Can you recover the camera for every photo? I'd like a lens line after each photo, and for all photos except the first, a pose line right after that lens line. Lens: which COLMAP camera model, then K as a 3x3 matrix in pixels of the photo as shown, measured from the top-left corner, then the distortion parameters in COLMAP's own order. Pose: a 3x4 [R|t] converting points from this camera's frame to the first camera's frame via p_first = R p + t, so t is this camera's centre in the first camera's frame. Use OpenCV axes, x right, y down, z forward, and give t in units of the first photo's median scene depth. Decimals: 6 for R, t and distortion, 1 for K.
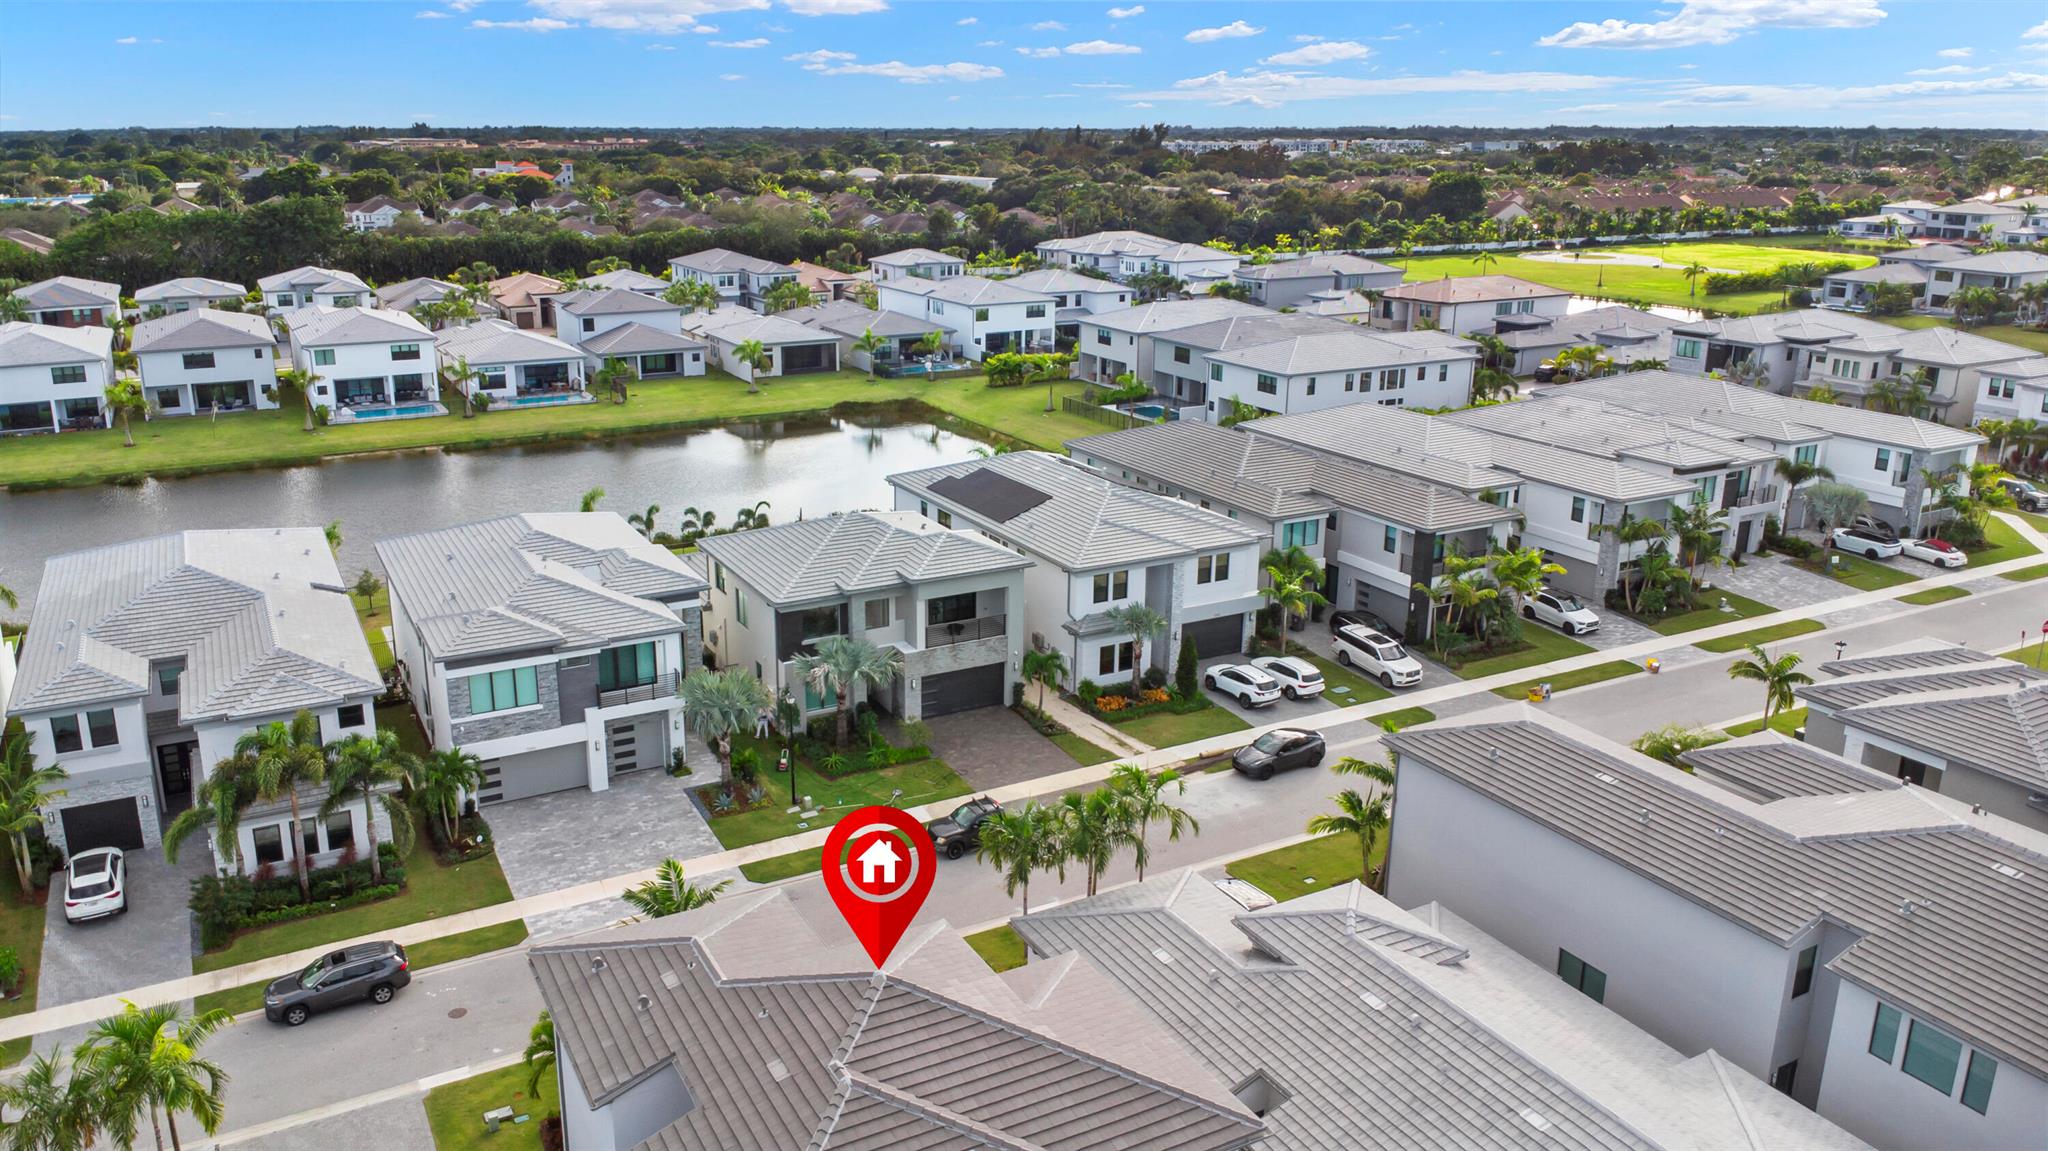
lens RADIAL K [[1523.3, 0, 994.0], [0, 1523.3, 481.9], [0, 0, 1]] dist [0.004243, -0.002430]
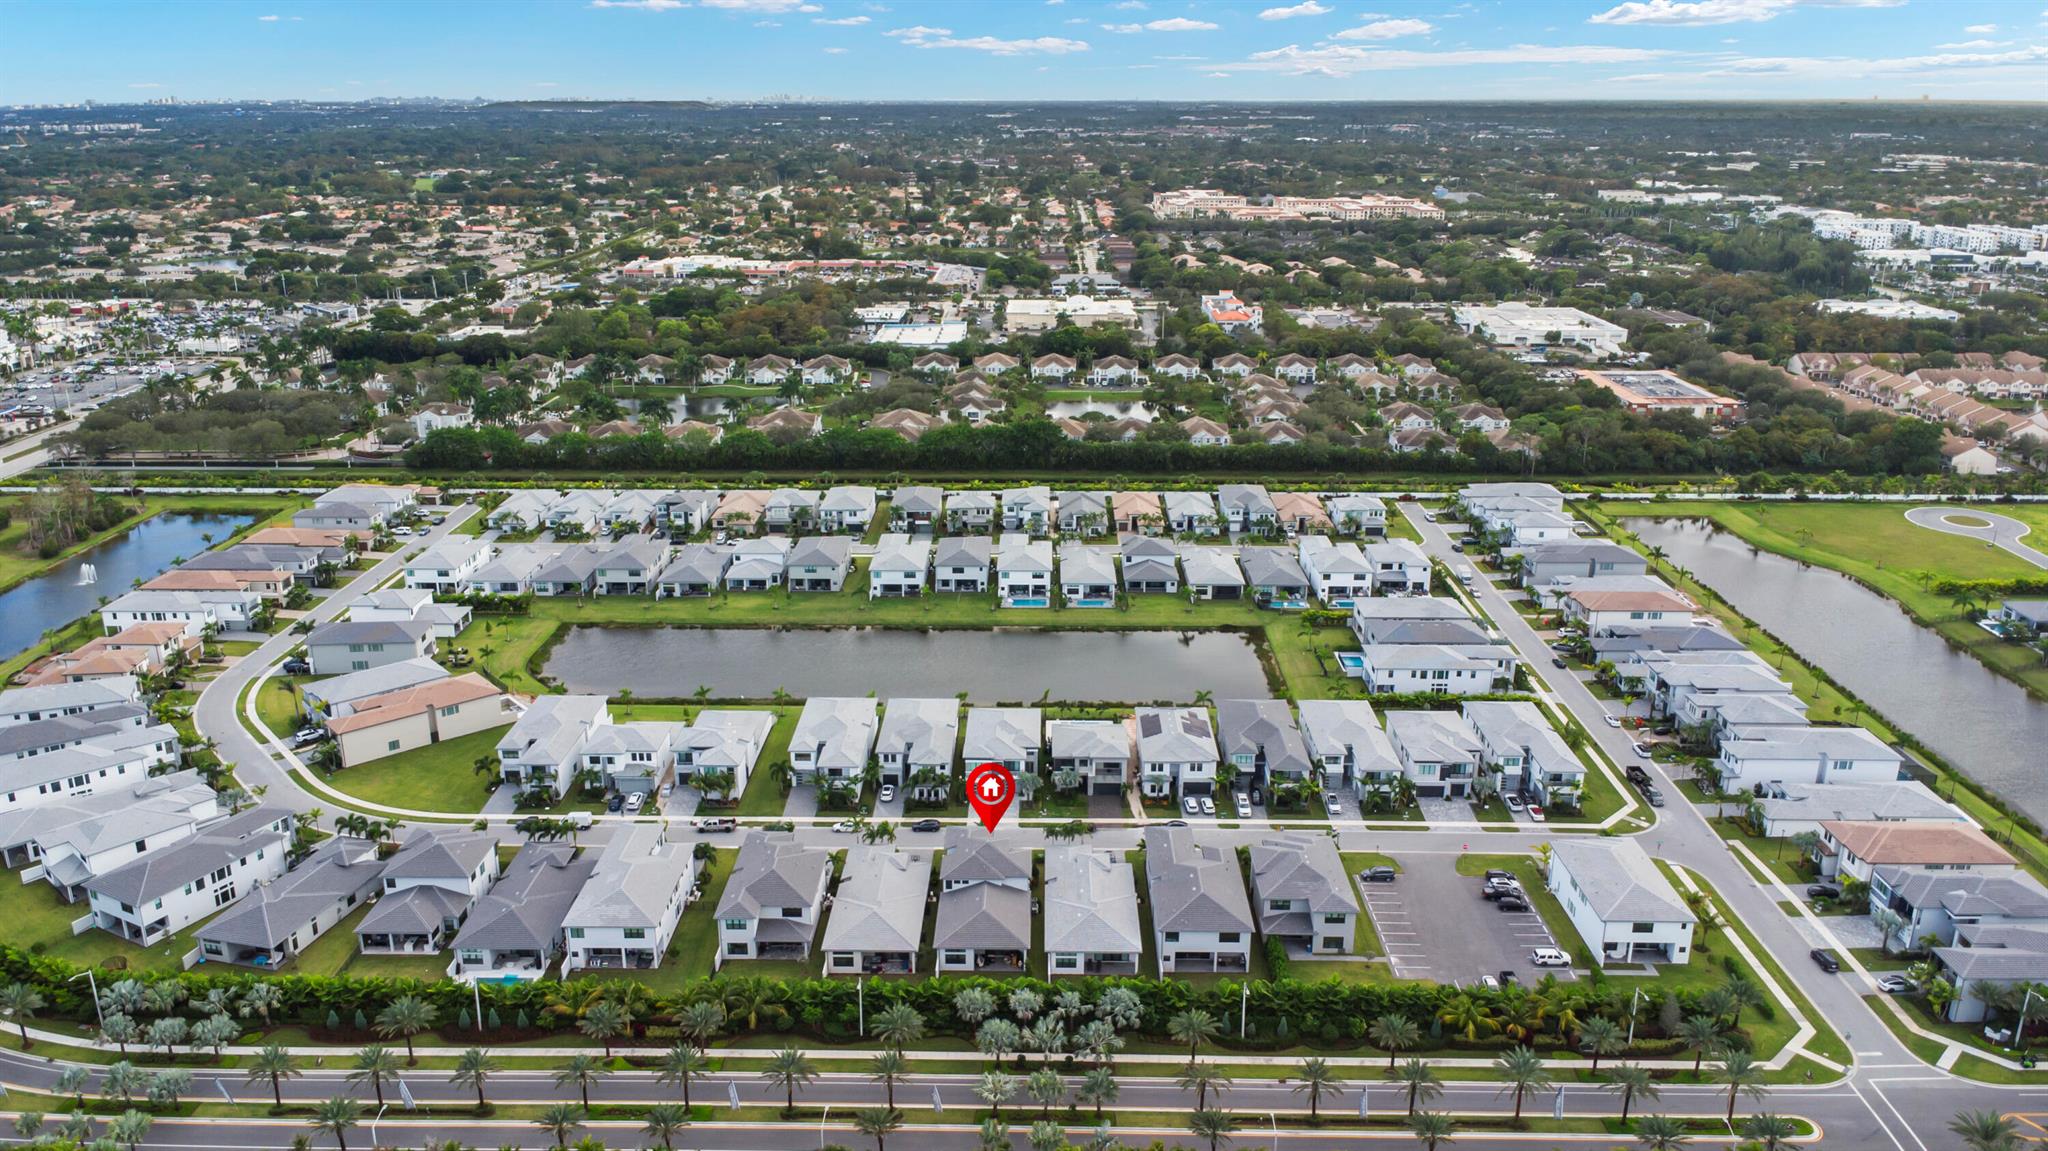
lens RADIAL K [[1502.7, 0, 1019.5], [0, 1502.7, 577.0], [0, 0, 1]] dist [0.012850, 0.001255]
pose [[0.875271, 0.151881, -0.459164, 1.805619], [-0.112416, 0.987297, 0.112285, -0.969742], [0.470386, -0.046662, 0.881226, -2.881031]]
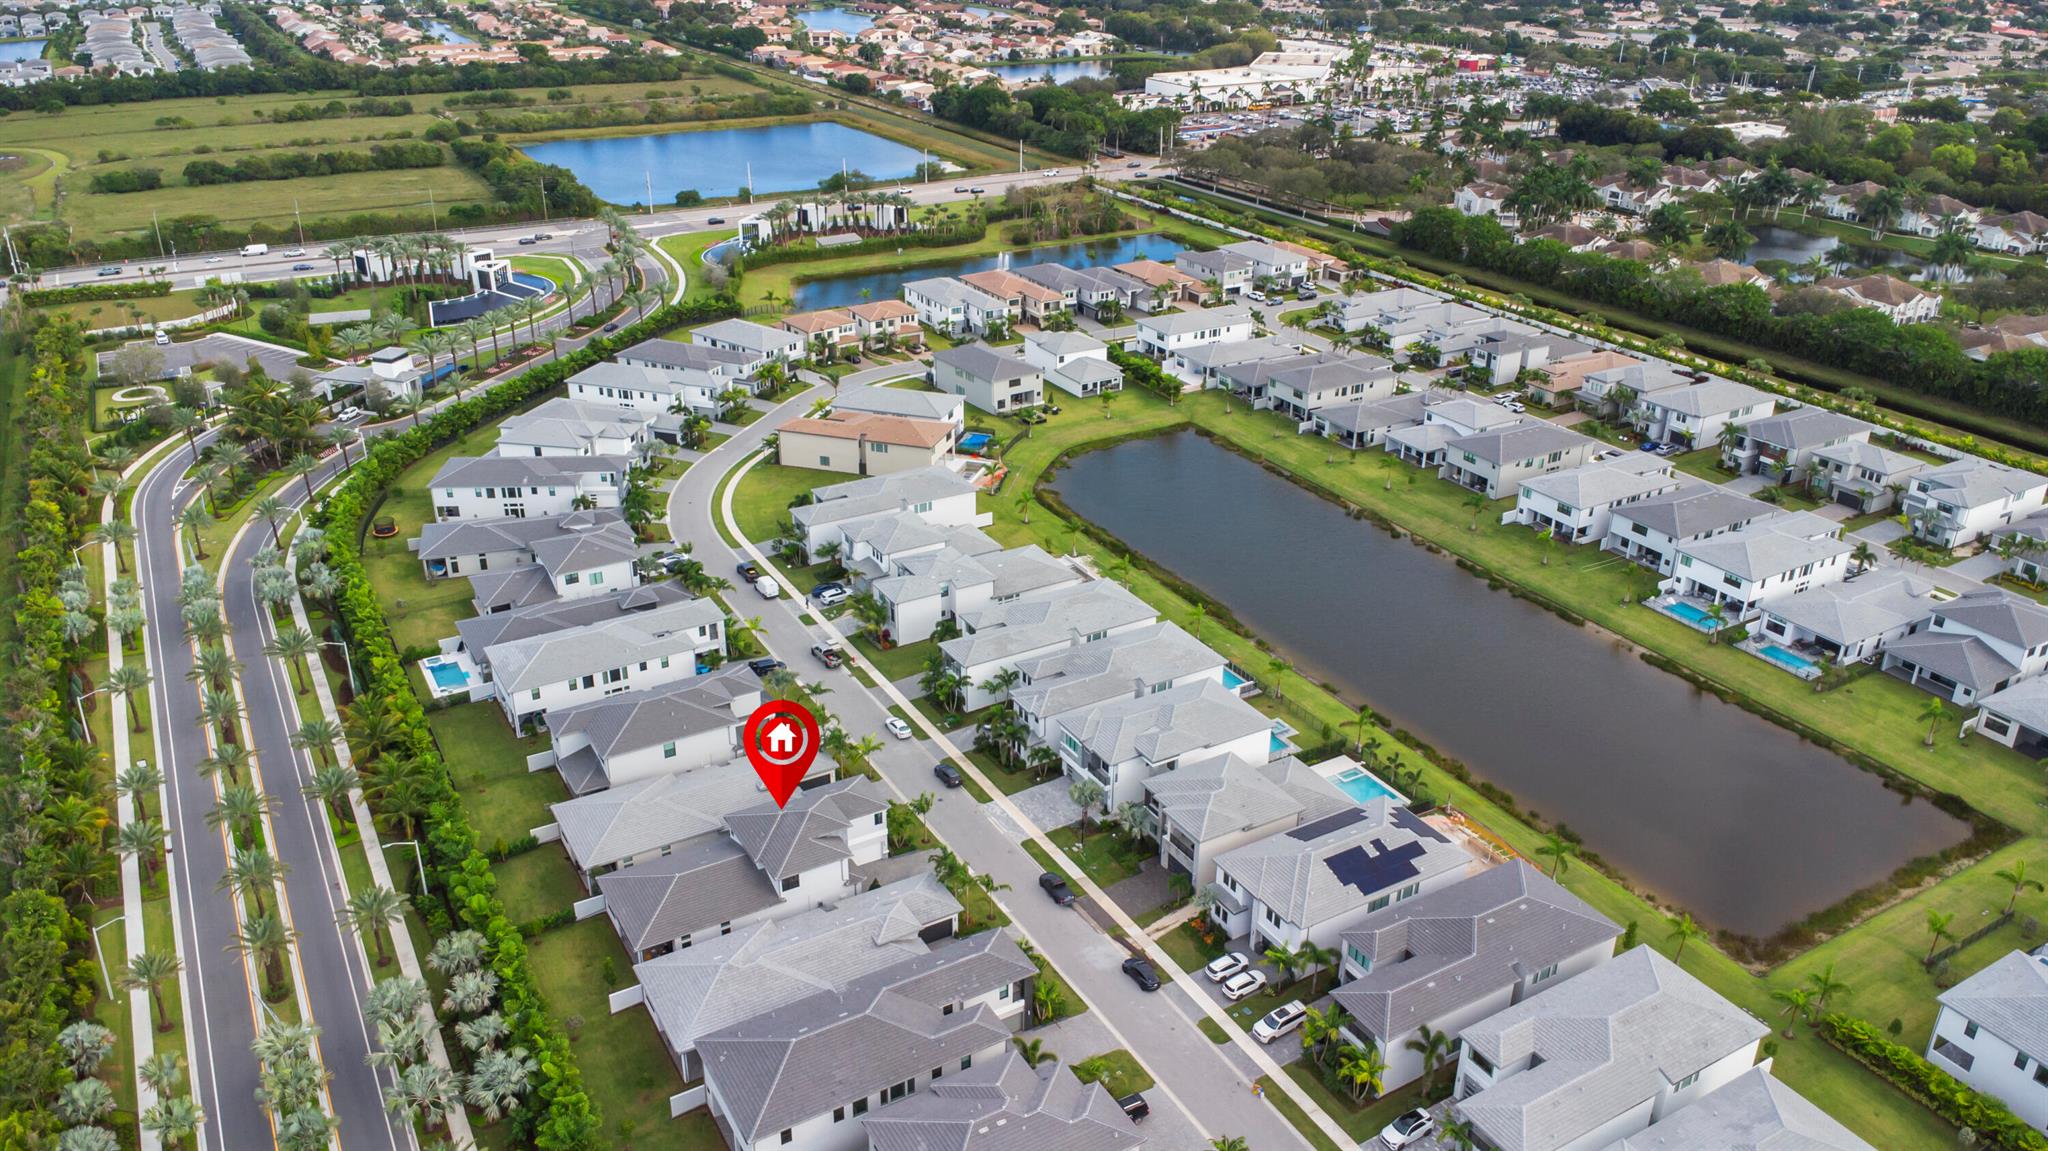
lens RADIAL K [[1510.6, 0, 1025.7], [0, 1510.6, 549.1], [0, 0, 1]] dist [0.054001, -0.089196]
pose [[0.041557, 0.411271, -0.910565, 2.374652], [-0.236699, 0.889462, 0.390937, -1.439784], [0.970694, 0.199284, 0.134311, 0.589208]]
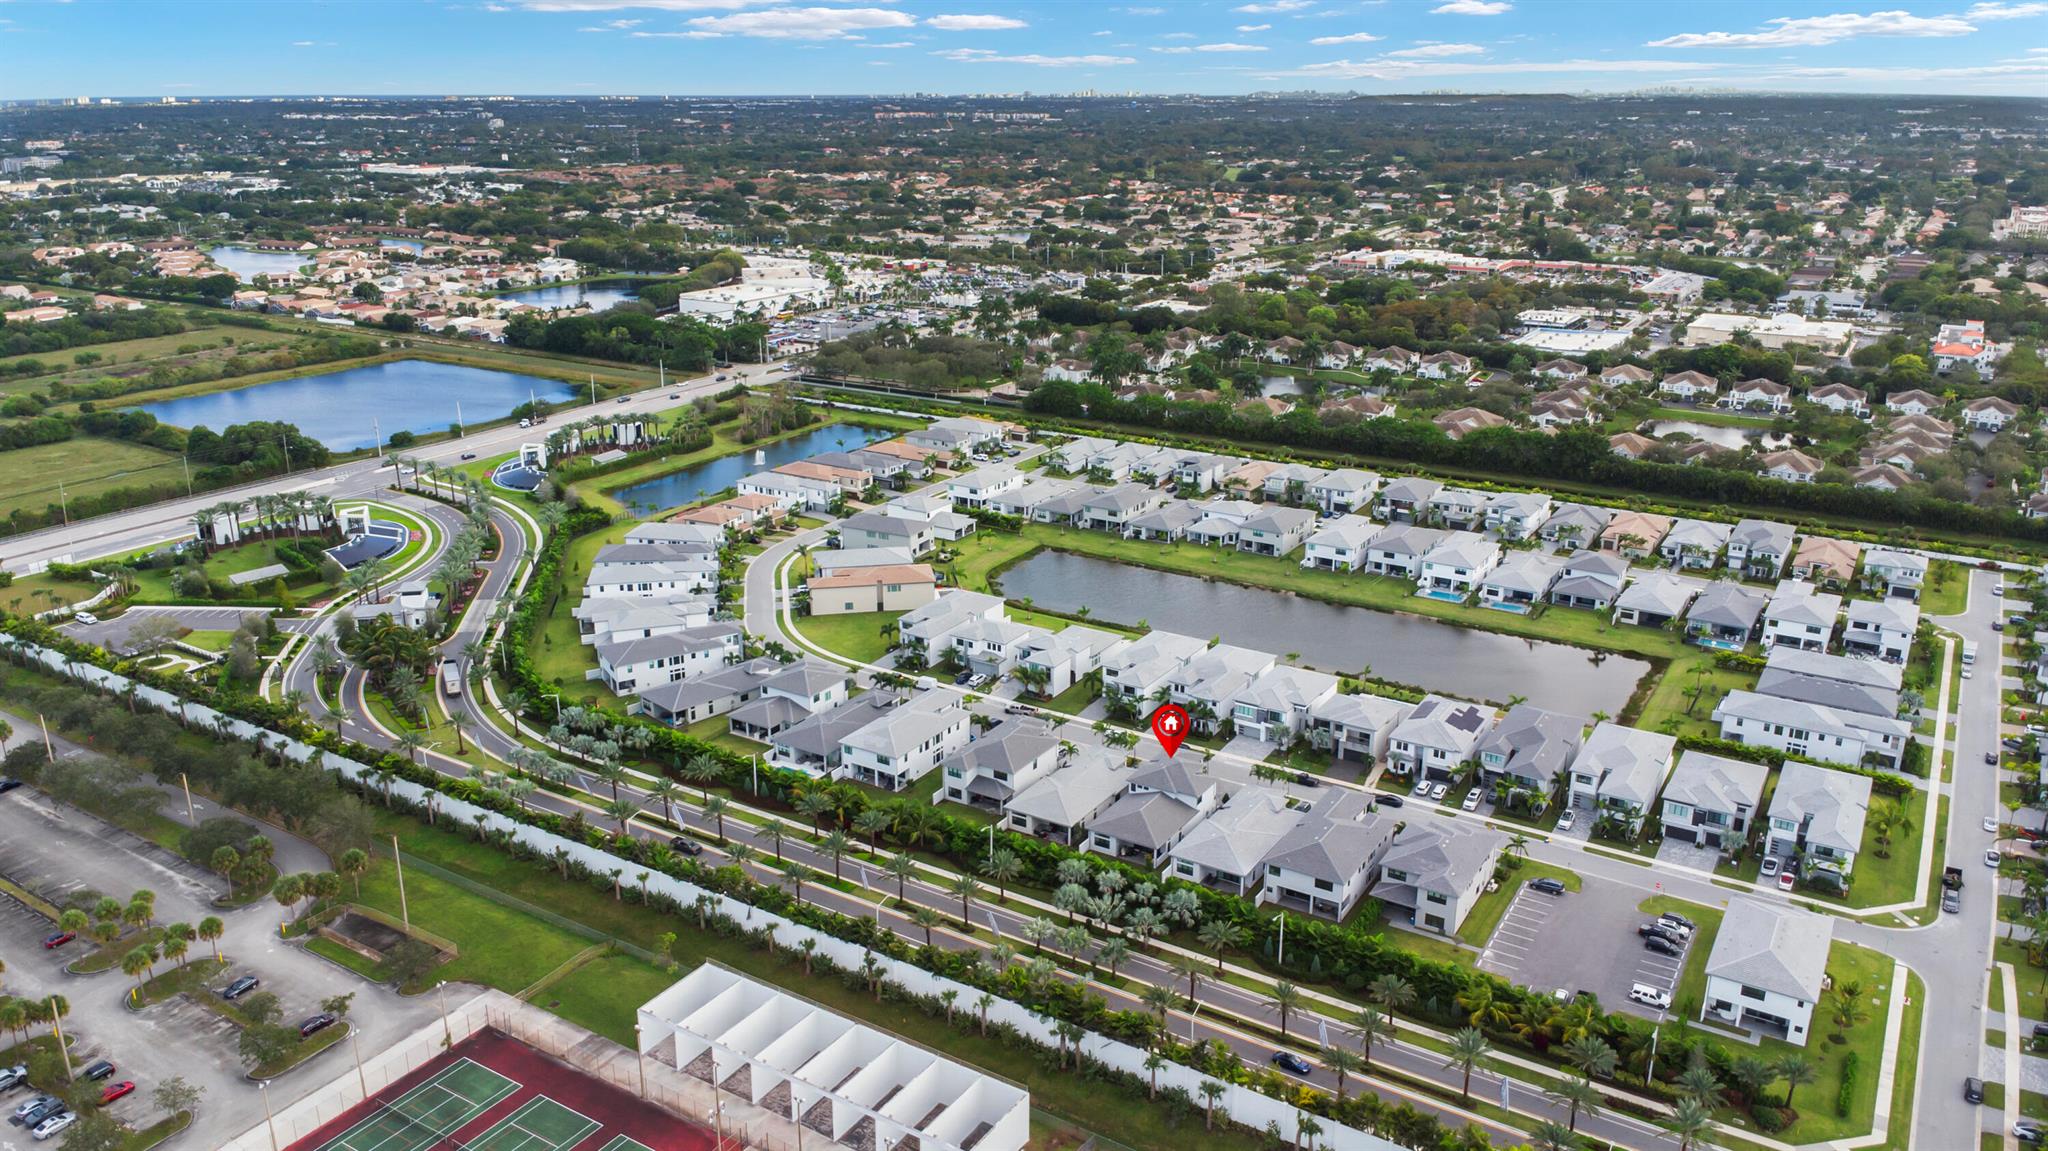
lens RADIAL K [[1502.7, 0, 1019.5], [0, 1502.7, 577.0], [0, 0, 1]] dist [0.012850, 0.001255]
pose [[0.498371, 0.274127, -0.822485, 3.394674], [-0.199493, 0.959498, 0.198913, -1.164886], [0.843700, 0.064948, 0.532872, -2.283121]]
